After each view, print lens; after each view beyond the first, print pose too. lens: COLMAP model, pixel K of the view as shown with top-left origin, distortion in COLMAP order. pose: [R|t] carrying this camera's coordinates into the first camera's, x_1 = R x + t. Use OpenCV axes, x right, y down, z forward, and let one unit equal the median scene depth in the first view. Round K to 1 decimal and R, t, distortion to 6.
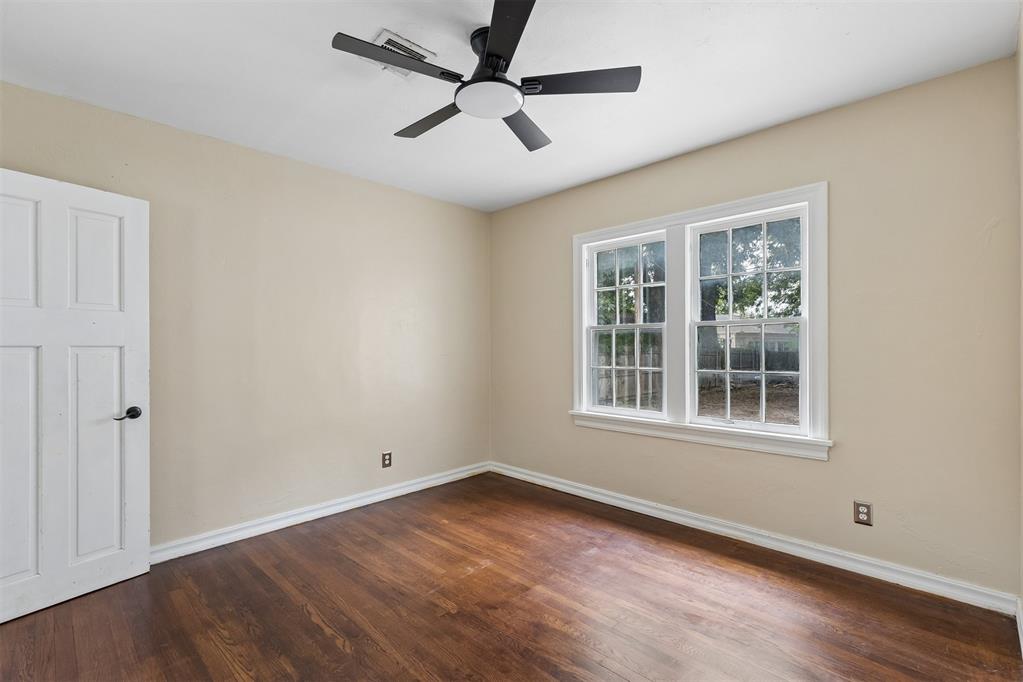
lens RADIAL K [[462.2, 0, 511.5], [0, 462.2, 341.0], [0, 0, 1]] dist [0.001592, -0.000174]
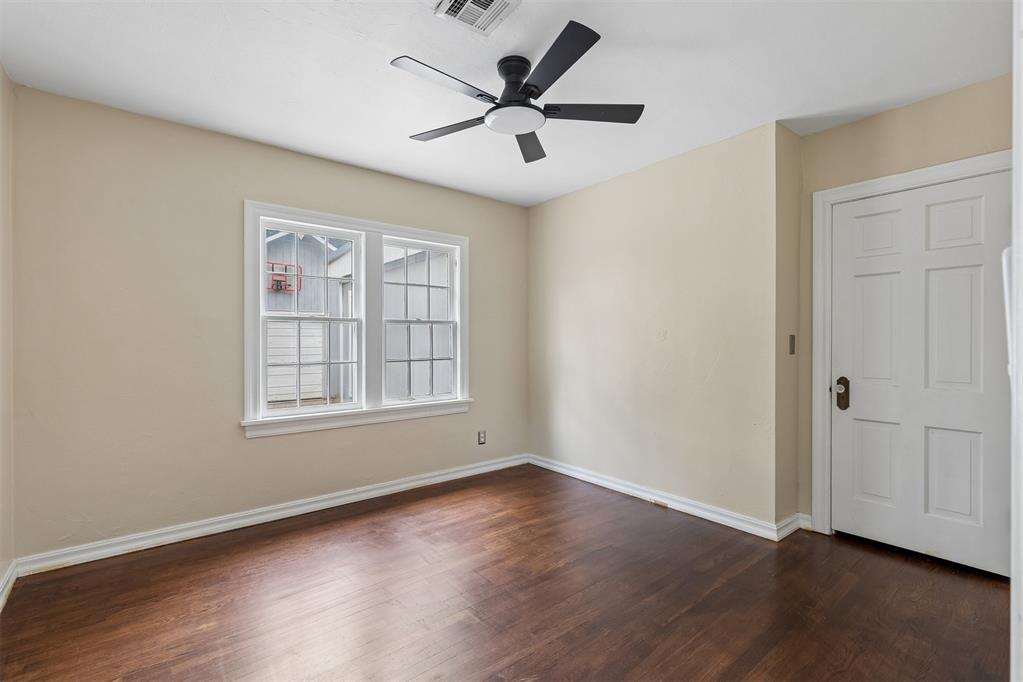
lens RADIAL K [[463.2, 0, 506.6], [0, 463.2, 339.1], [0, 0, 1]] dist [-0.000991, -0.000236]
pose [[0.108019, 0.006546, 0.994127, -0.897264], [-0.008564, 0.999947, -0.005654, 0.016298], [-0.994112, -0.007903, 0.108069, 0.692421]]
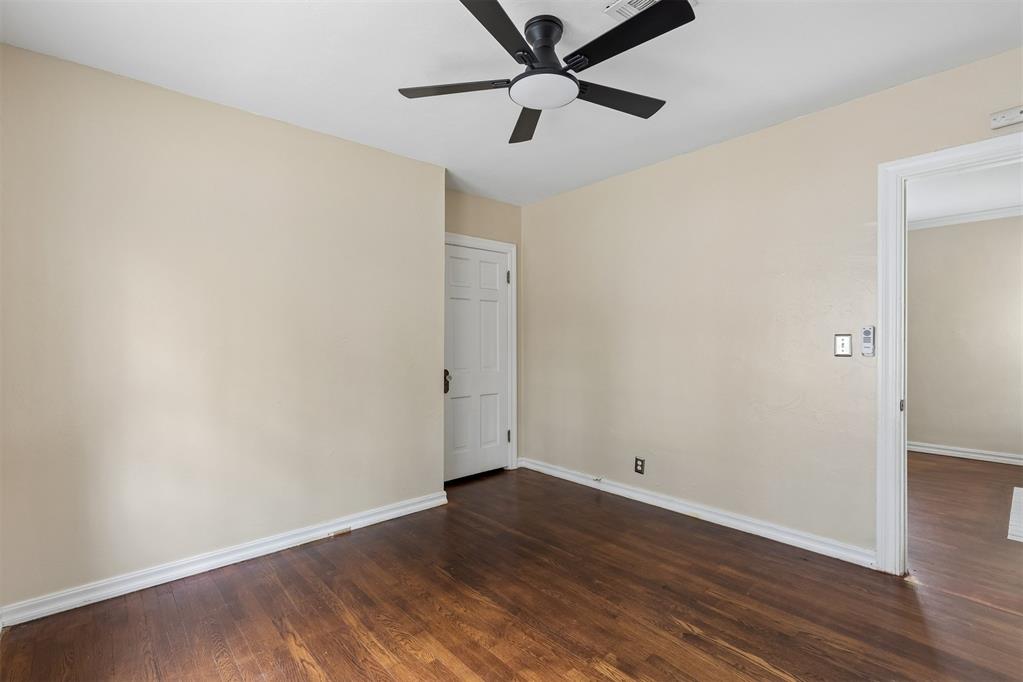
lens RADIAL K [[462.2, 0, 511.5], [0, 462.2, 341.0], [0, 0, 1]] dist [0.001592, -0.000174]
pose [[-0.997885, 0.015420, 0.063146, -0.029284], [0.014931, 0.999855, -0.008217, 0.013809], [-0.063264, -0.007256, -0.997970, 1.531254]]
